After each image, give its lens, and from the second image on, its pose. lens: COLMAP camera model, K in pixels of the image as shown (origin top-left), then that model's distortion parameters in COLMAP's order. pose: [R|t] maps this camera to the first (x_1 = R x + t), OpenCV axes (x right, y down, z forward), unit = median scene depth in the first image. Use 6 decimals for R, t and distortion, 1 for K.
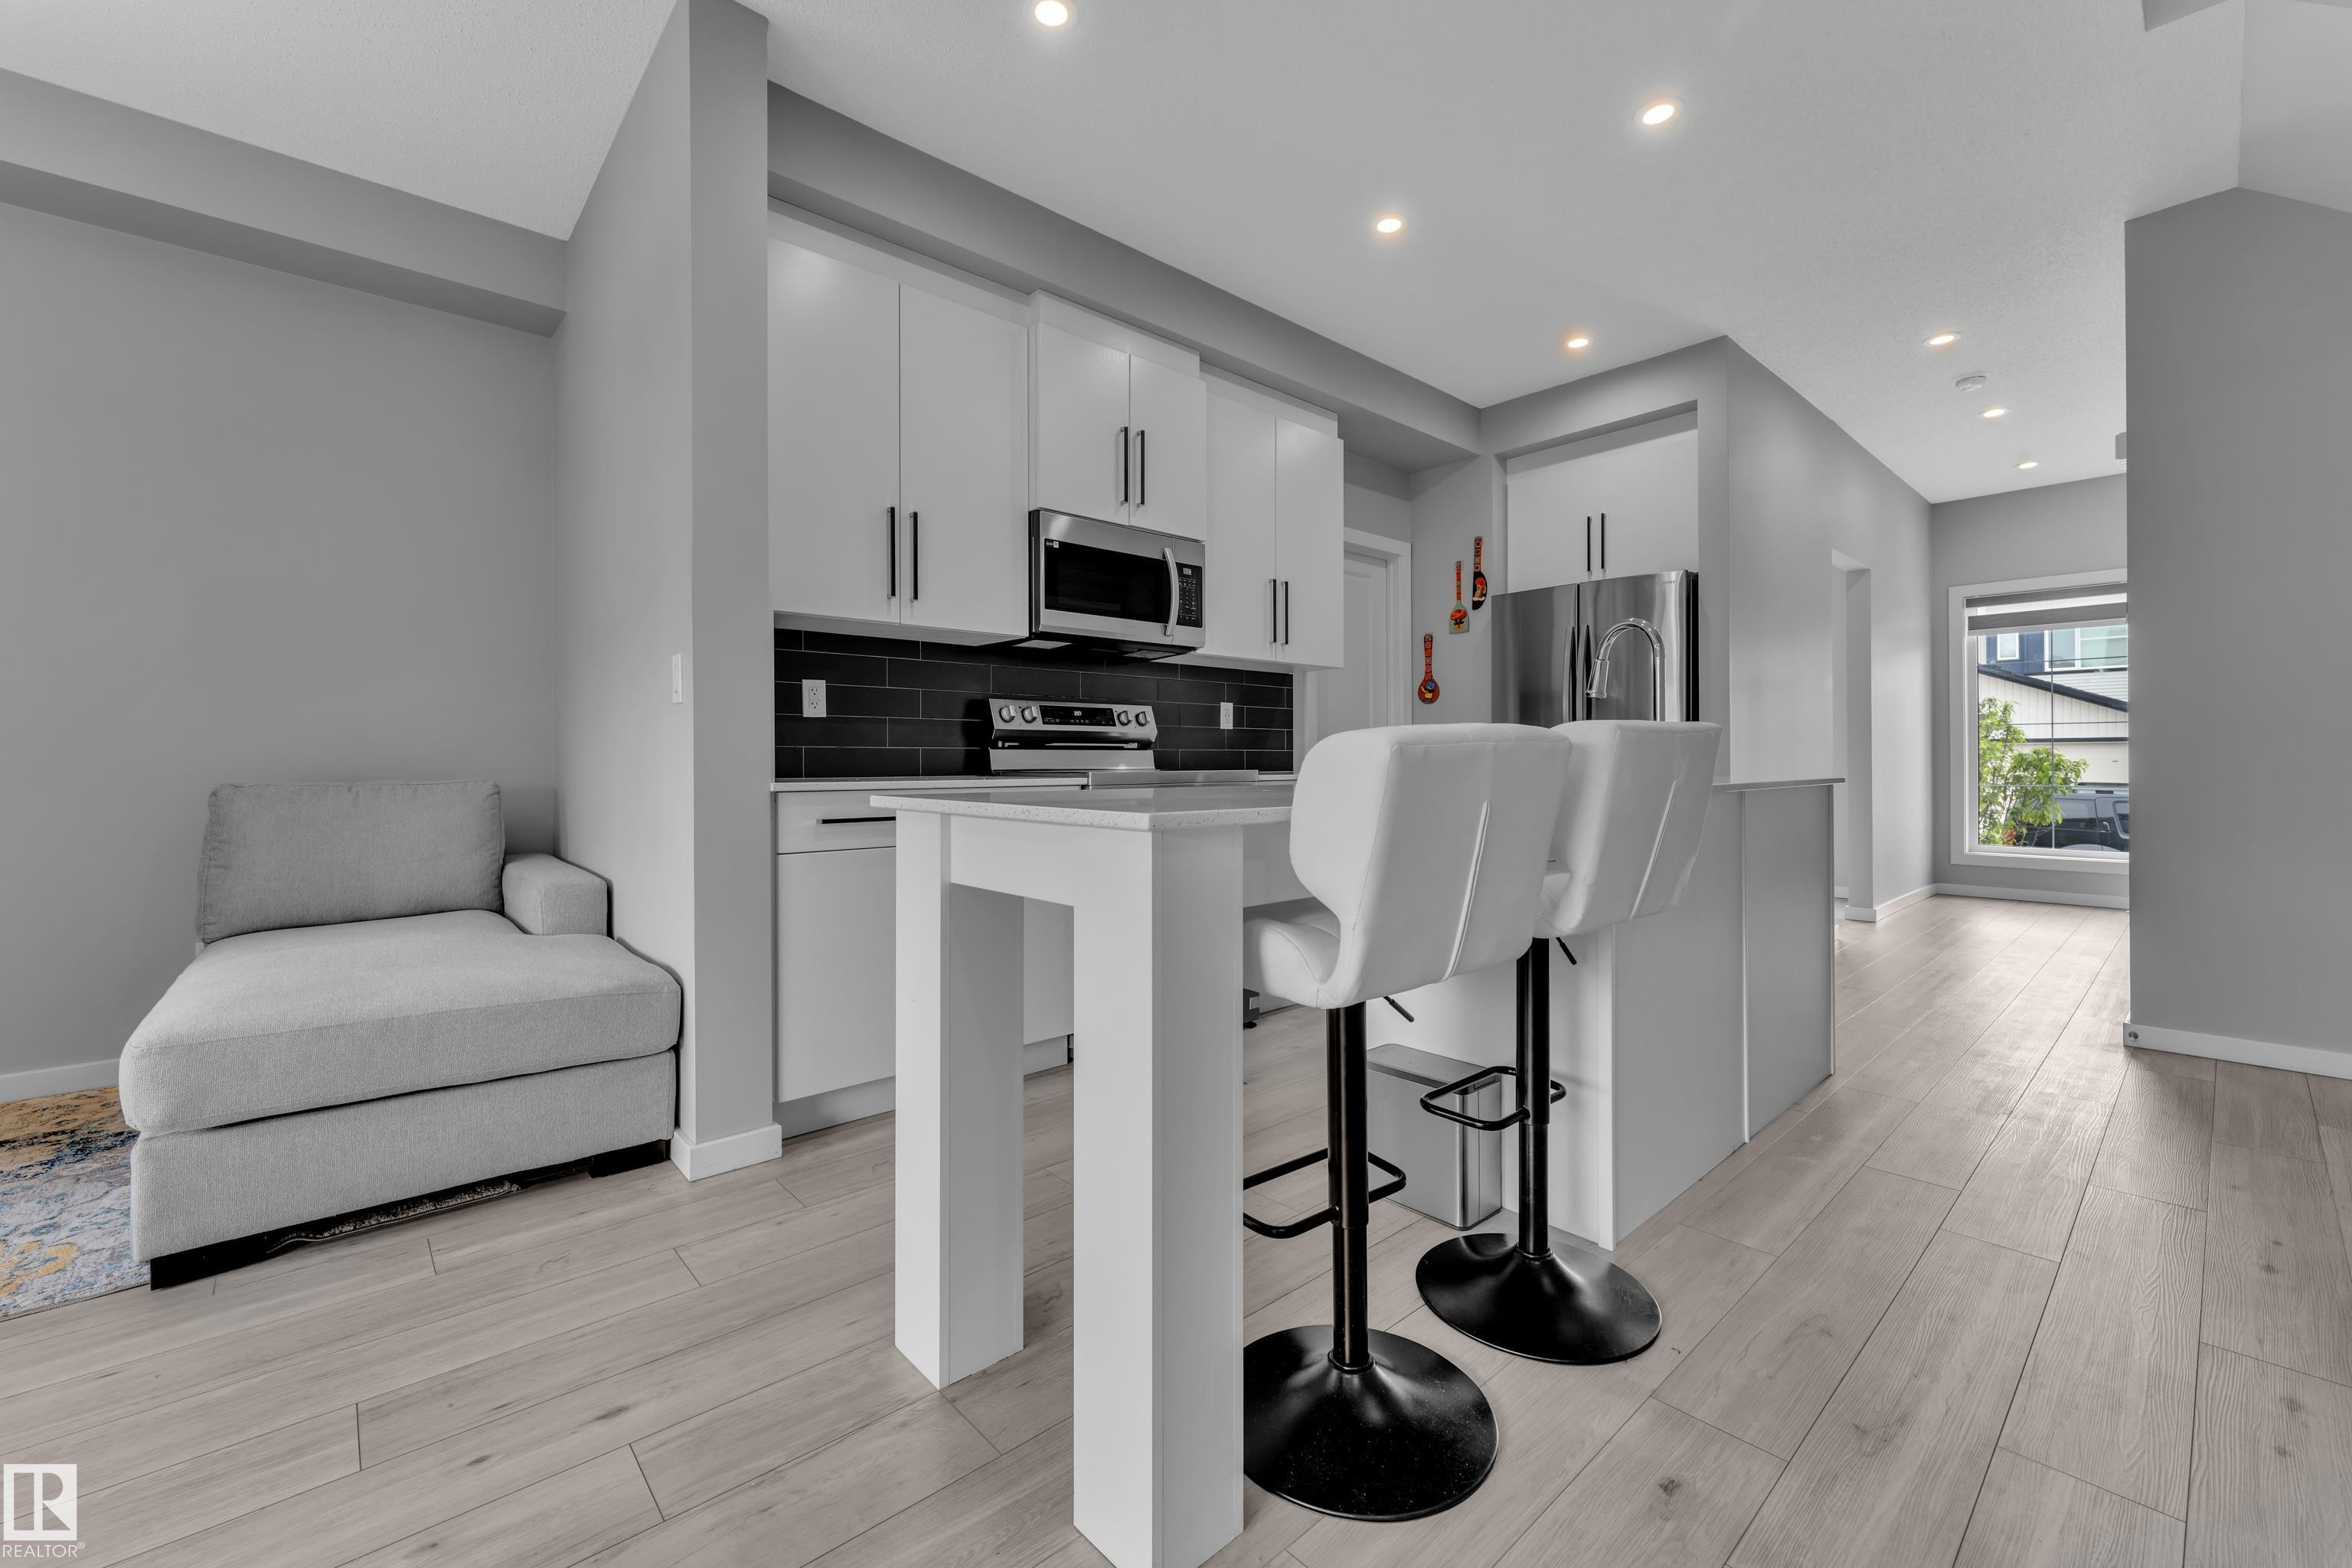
lens RADIAL K [[948.8, 0, 1189.2], [0, 948.8, 758.1], [0, 0, 1]] dist [0.003334, -0.000595]
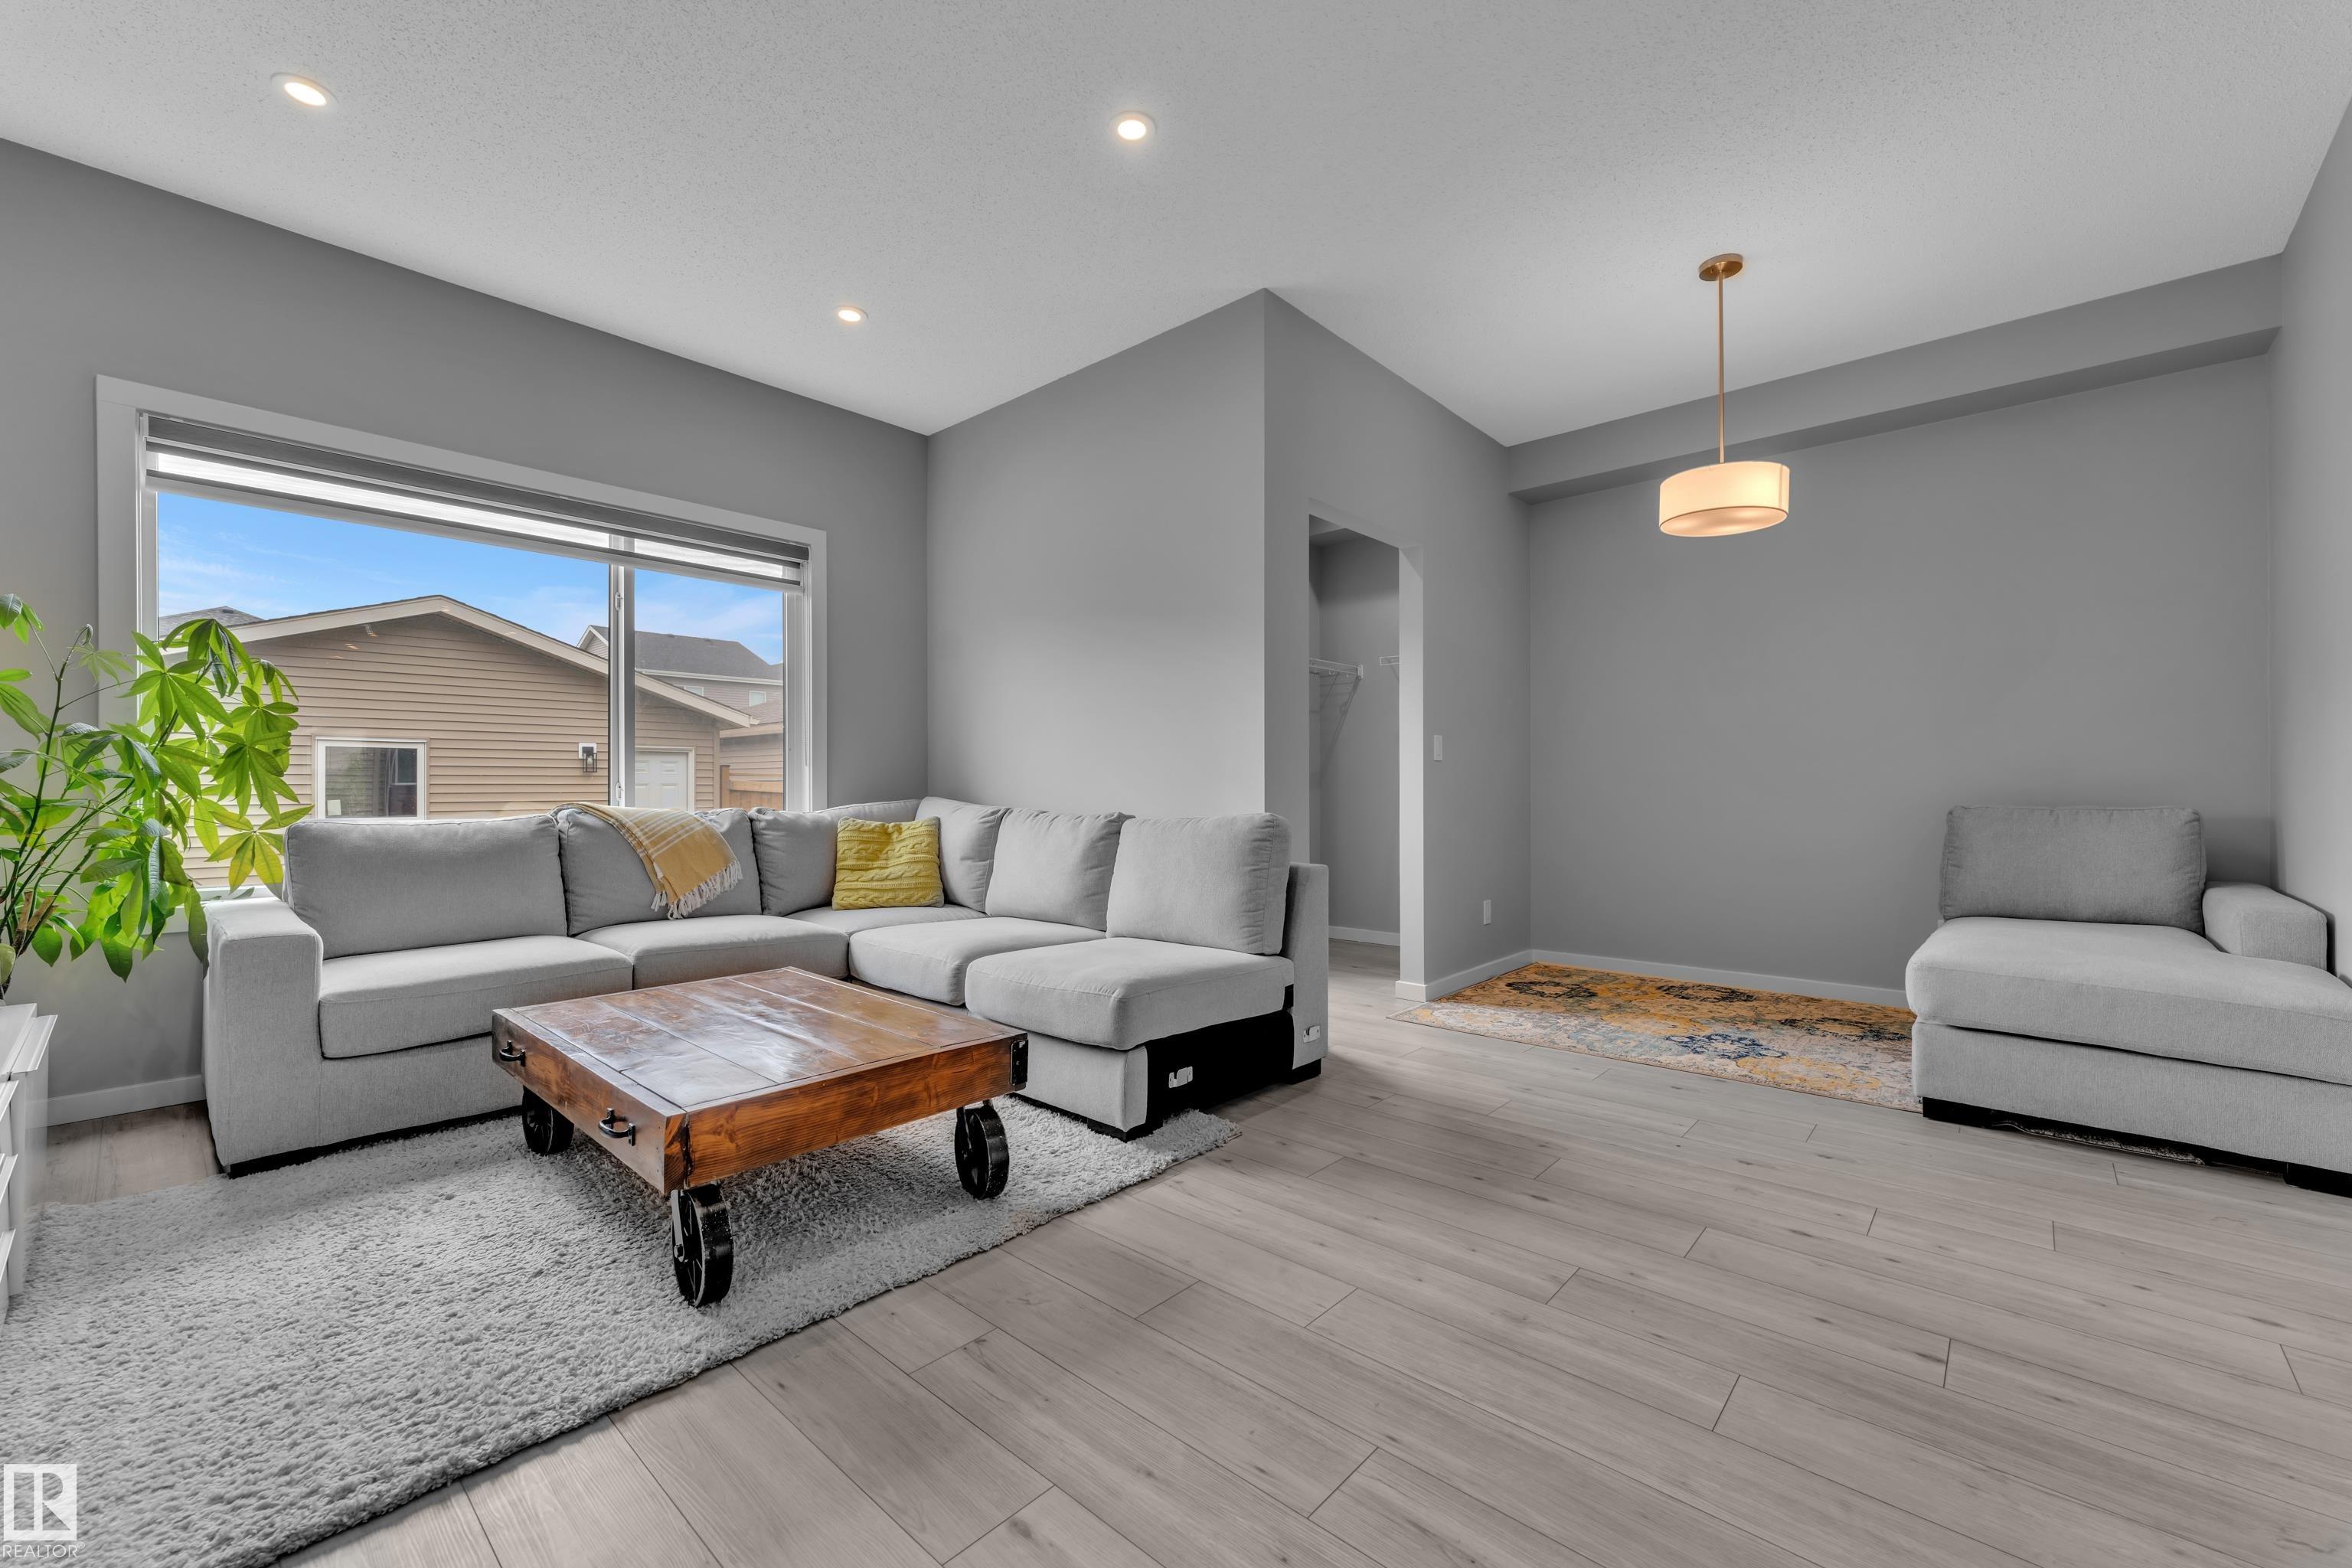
lens RADIAL K [[948.8, 0, 1155.4], [0, 948.8, 783.1], [0, 0, 1]] dist [0.003334, -0.000595]
pose [[0.086126, -0.003353, -0.996279, 0.193777], [0.002643, 0.999992, -0.003137, -0.002128], [0.996281, -0.002363, 0.086134, -0.207838]]
